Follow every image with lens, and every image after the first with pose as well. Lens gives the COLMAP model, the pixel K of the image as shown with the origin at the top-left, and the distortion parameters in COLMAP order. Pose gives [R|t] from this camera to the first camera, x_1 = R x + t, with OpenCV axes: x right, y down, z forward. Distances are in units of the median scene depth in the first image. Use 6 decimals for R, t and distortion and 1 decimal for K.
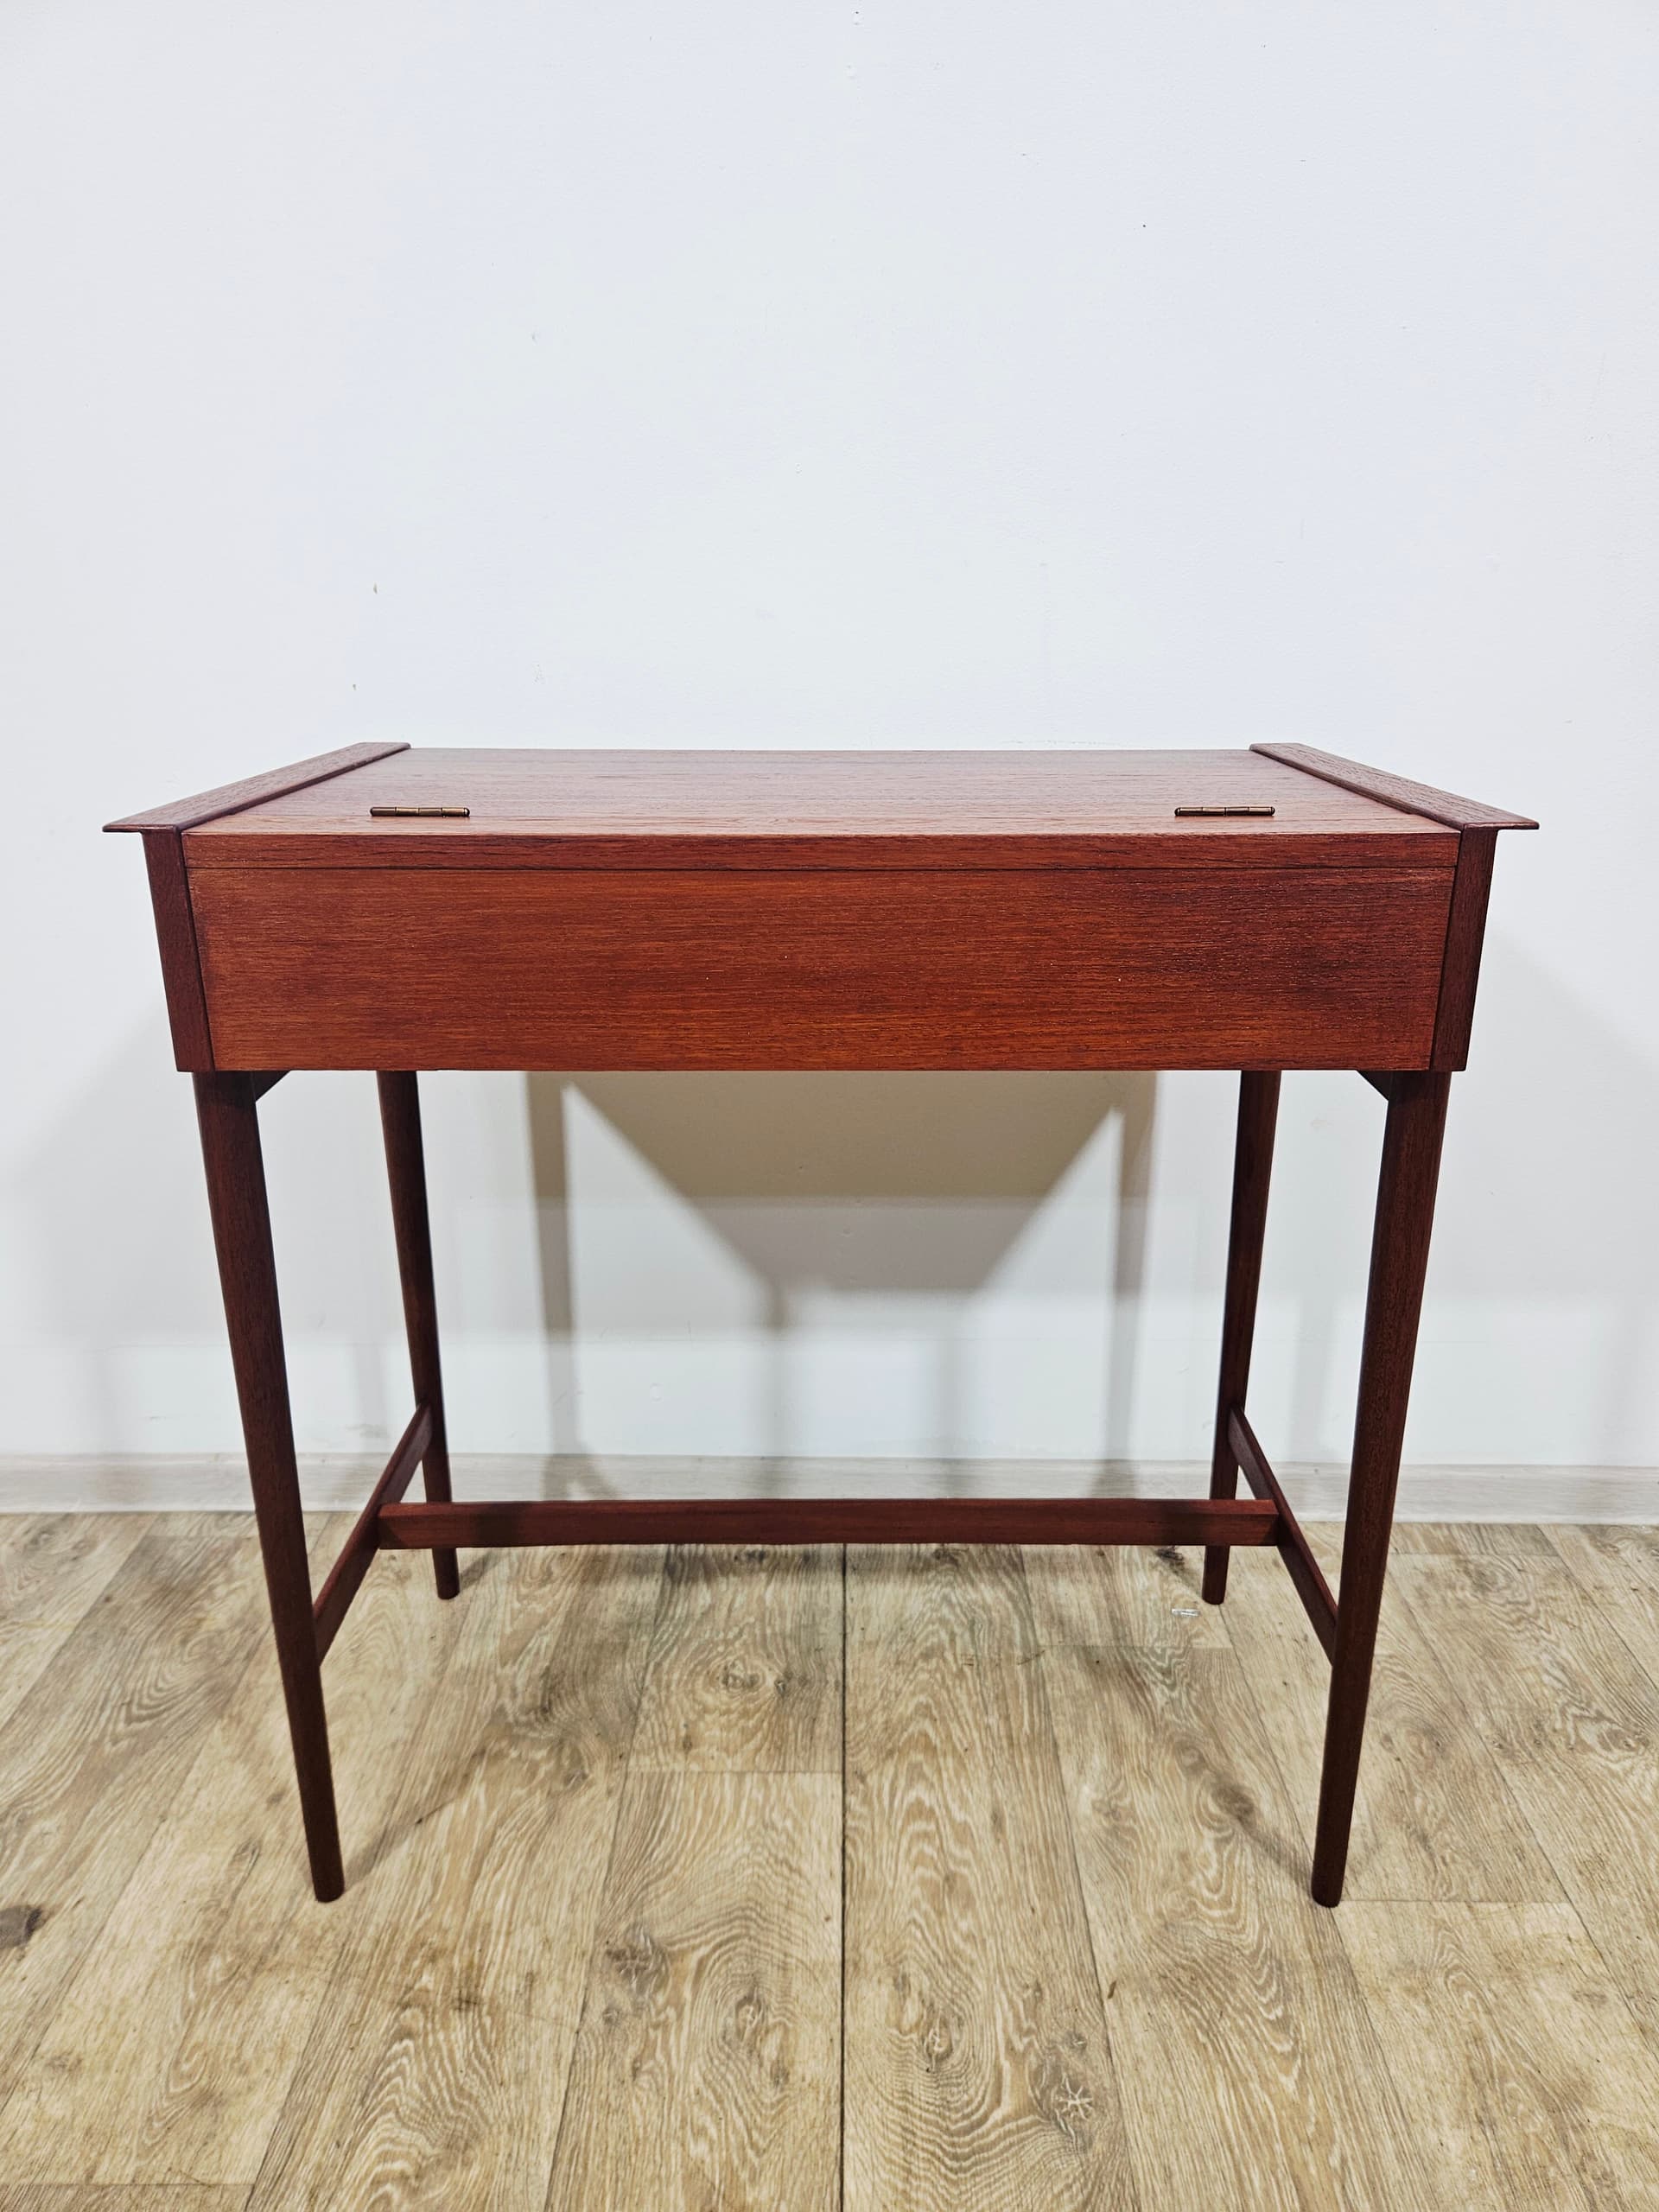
lens RADIAL K [[1533.9, 0, 857.4], [0, 1533.9, 1067.9], [0, 0, 1]] dist [0.045941, -0.052920]
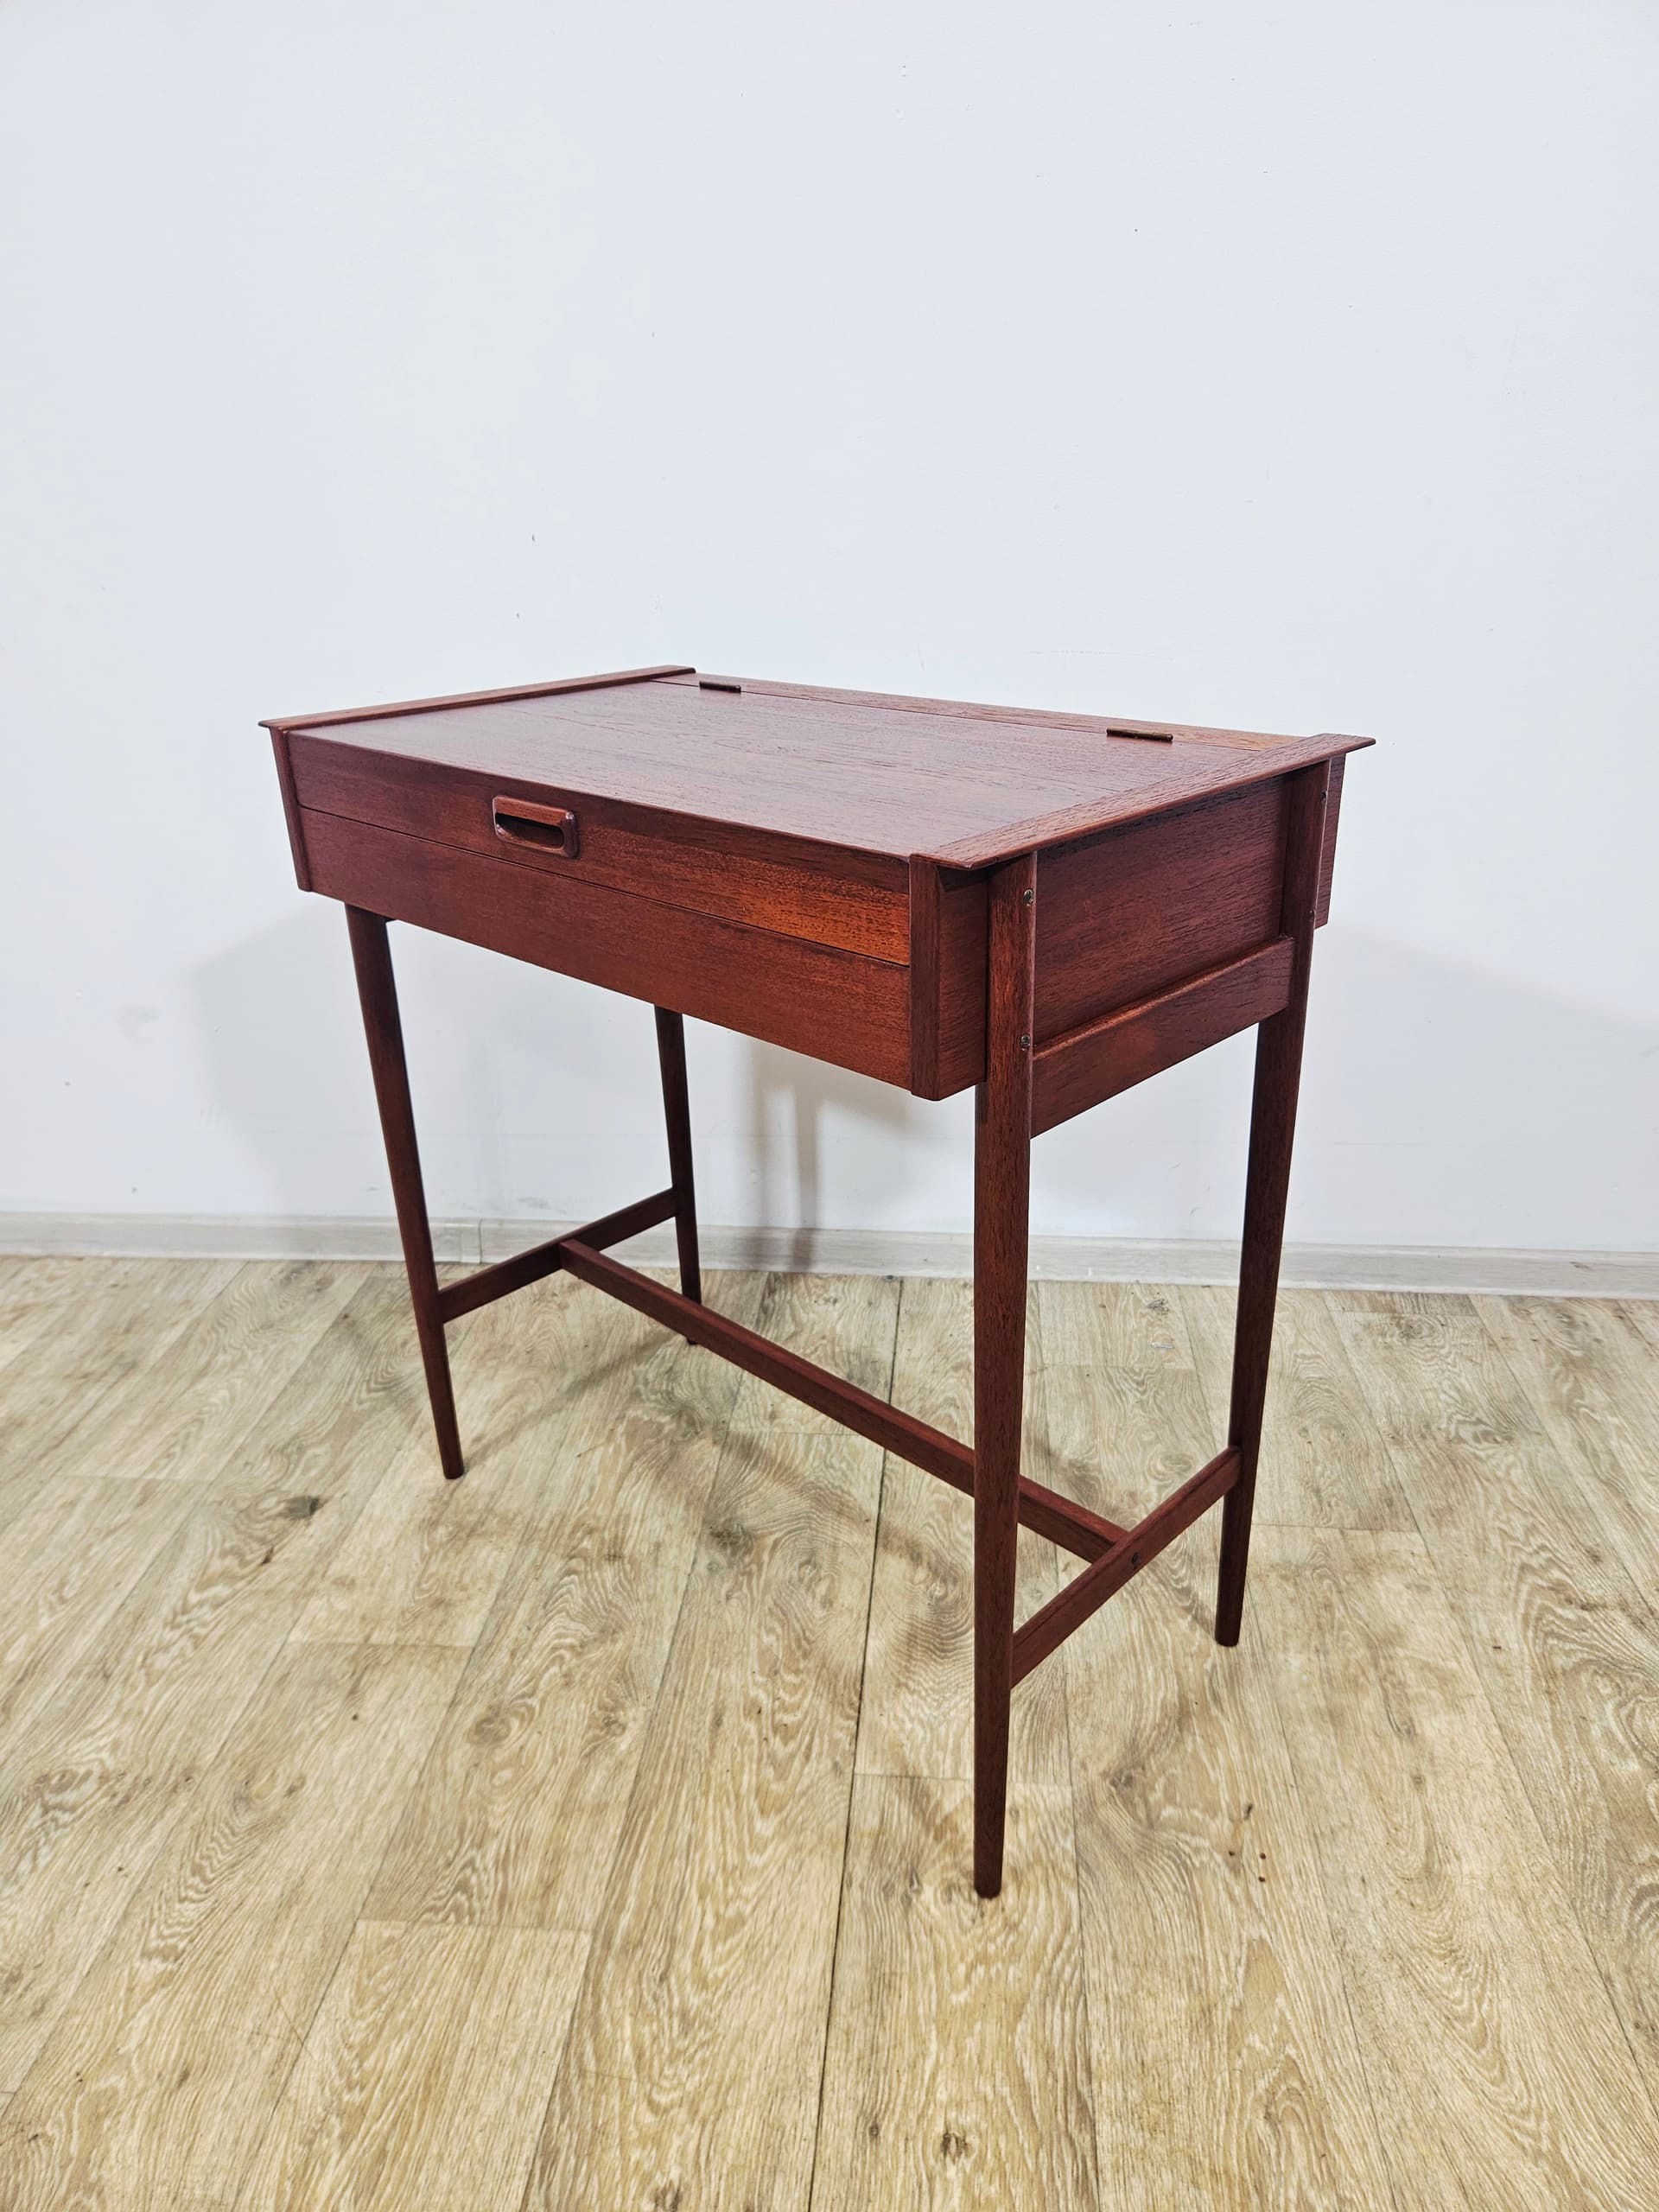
lens RADIAL K [[1533.9, 0, 856.5], [0, 1533.9, 1092.6], [0, 0, 1]] dist [0.045941, -0.052920]
pose [[0.996349, 0.011165, -0.084645, 0.081059], [-0.003779, 0.996208, 0.086918, 0.043039], [0.085295, -0.086280, 0.992613, -0.331373]]
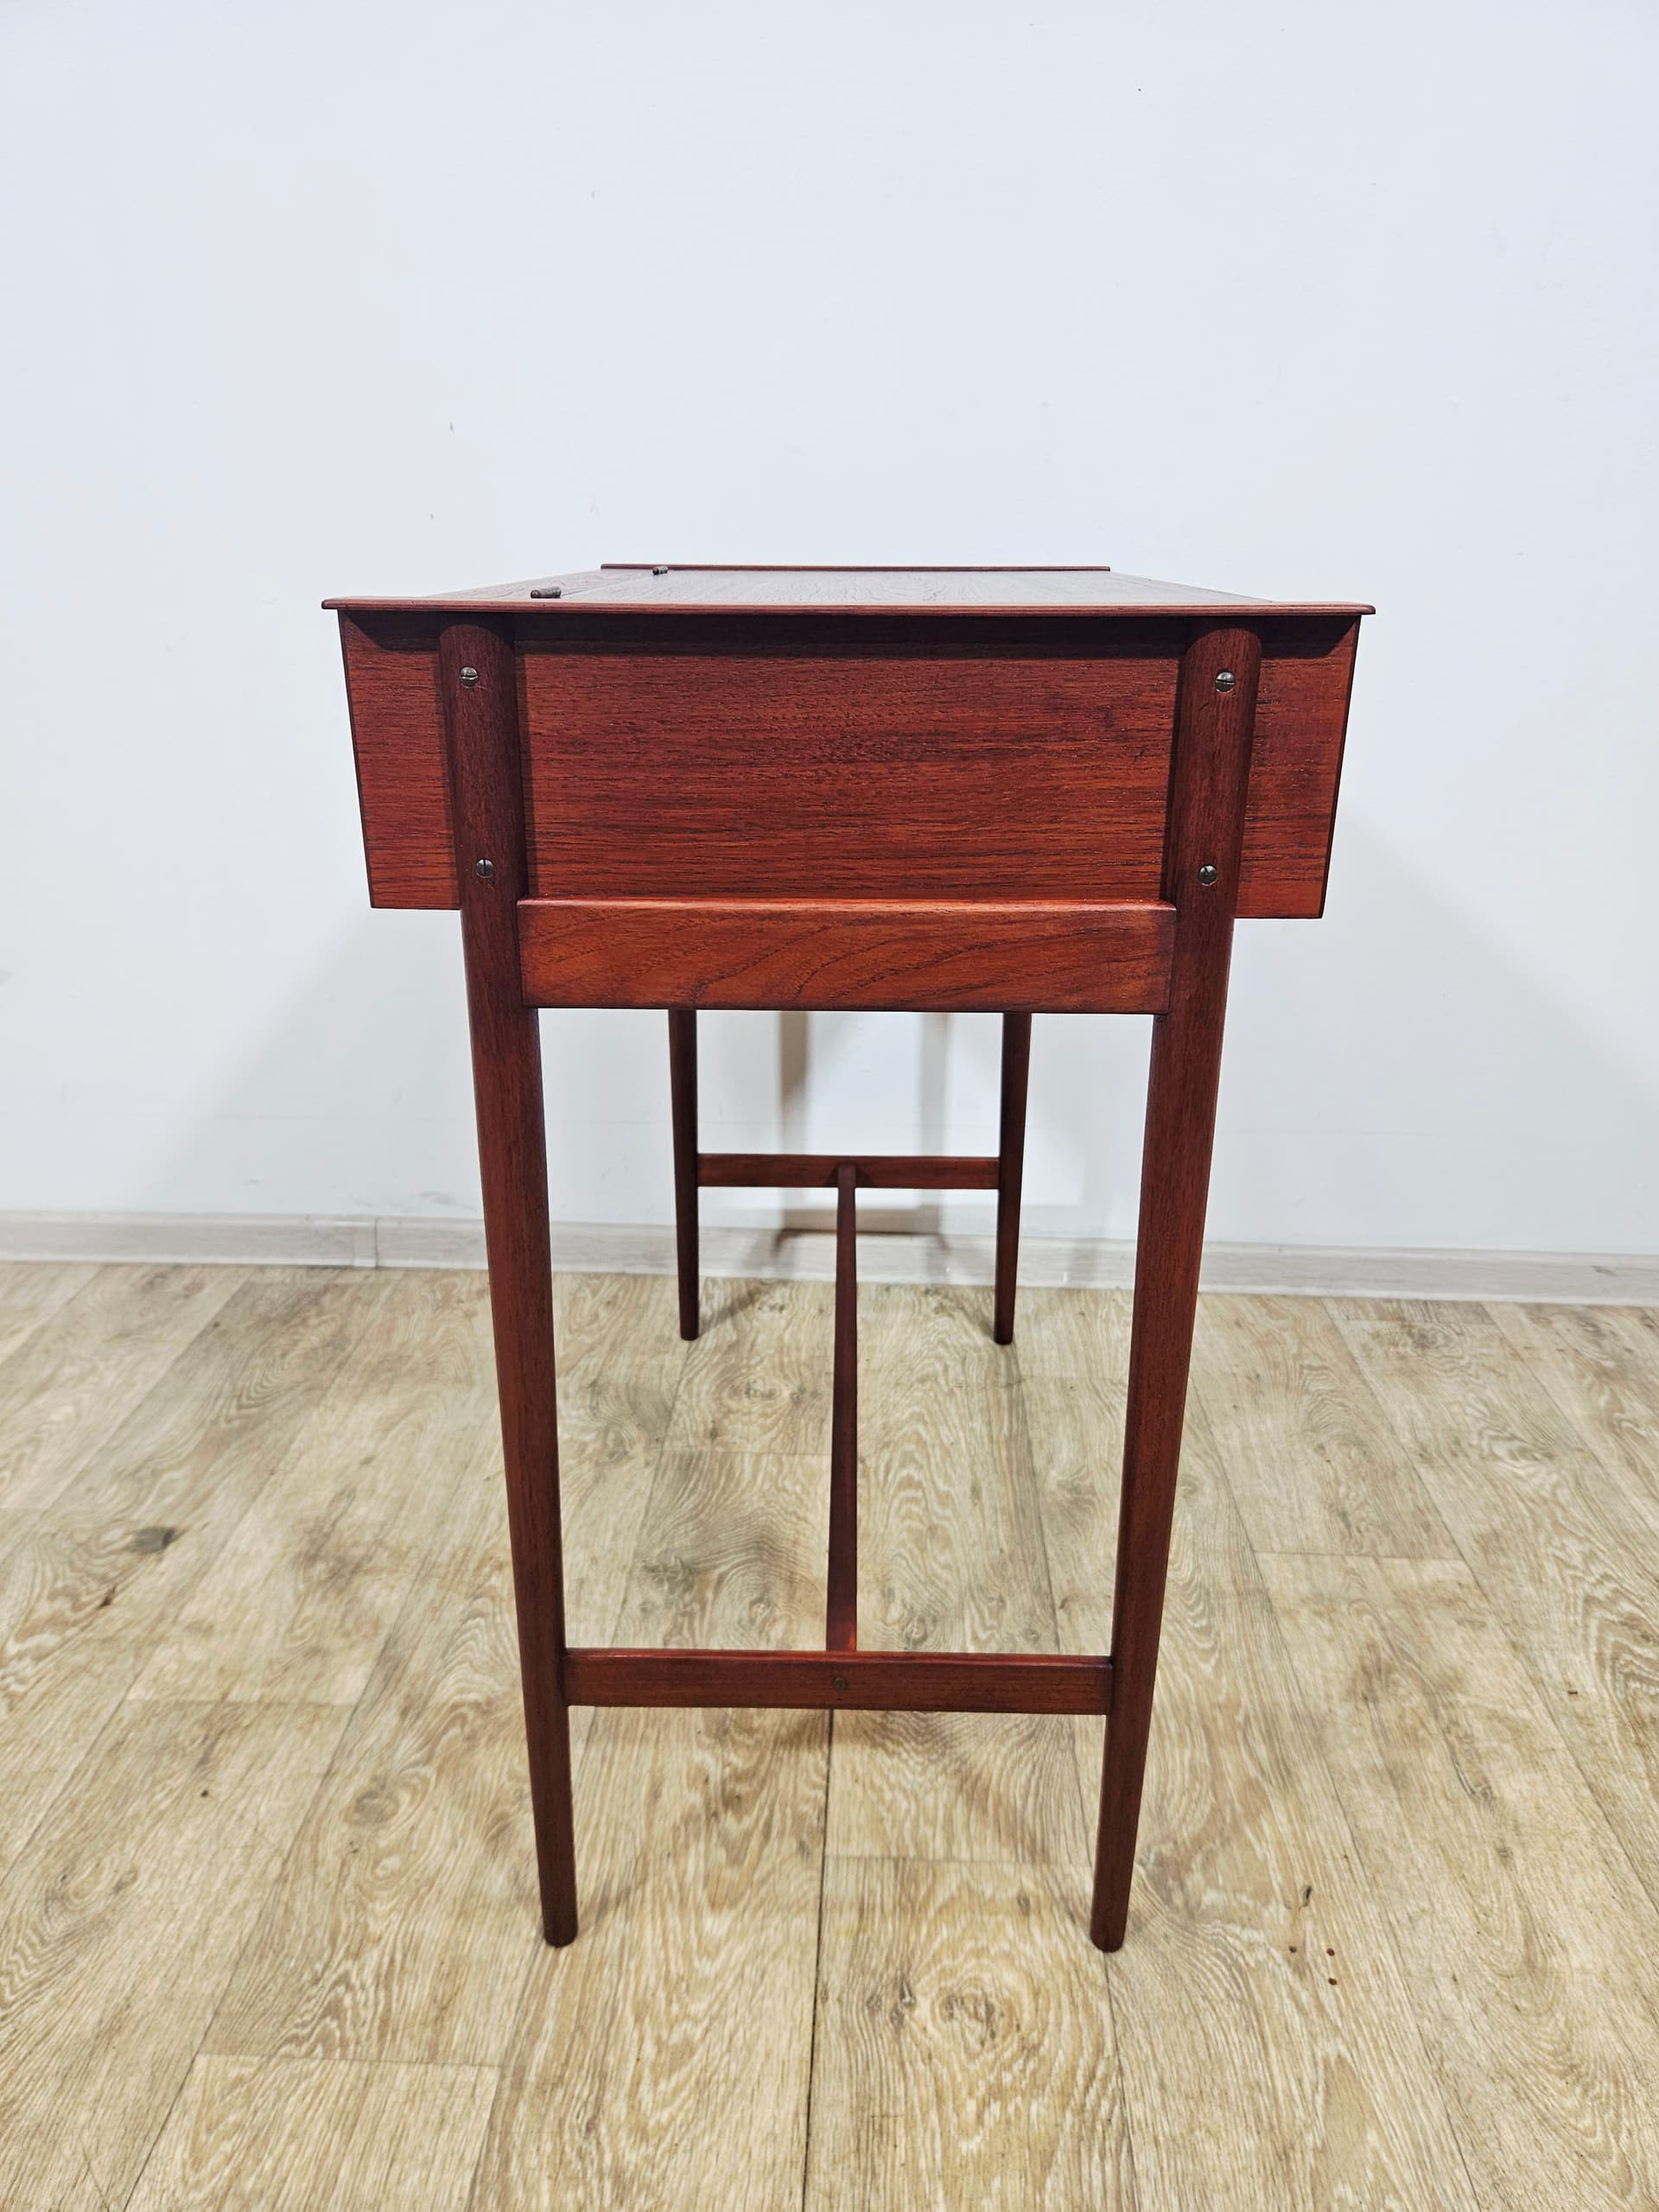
lens RADIAL K [[1533.9, 0, 842.2], [0, 1533.9, 1094.0], [0, 0, 1]] dist [0.045941, -0.052920]
pose [[0.999182, 0.017033, -0.036670, 0.028044], [-0.015181, 0.998623, 0.050219, 0.133647], [0.037475, -0.049621, 0.998065, -0.157900]]
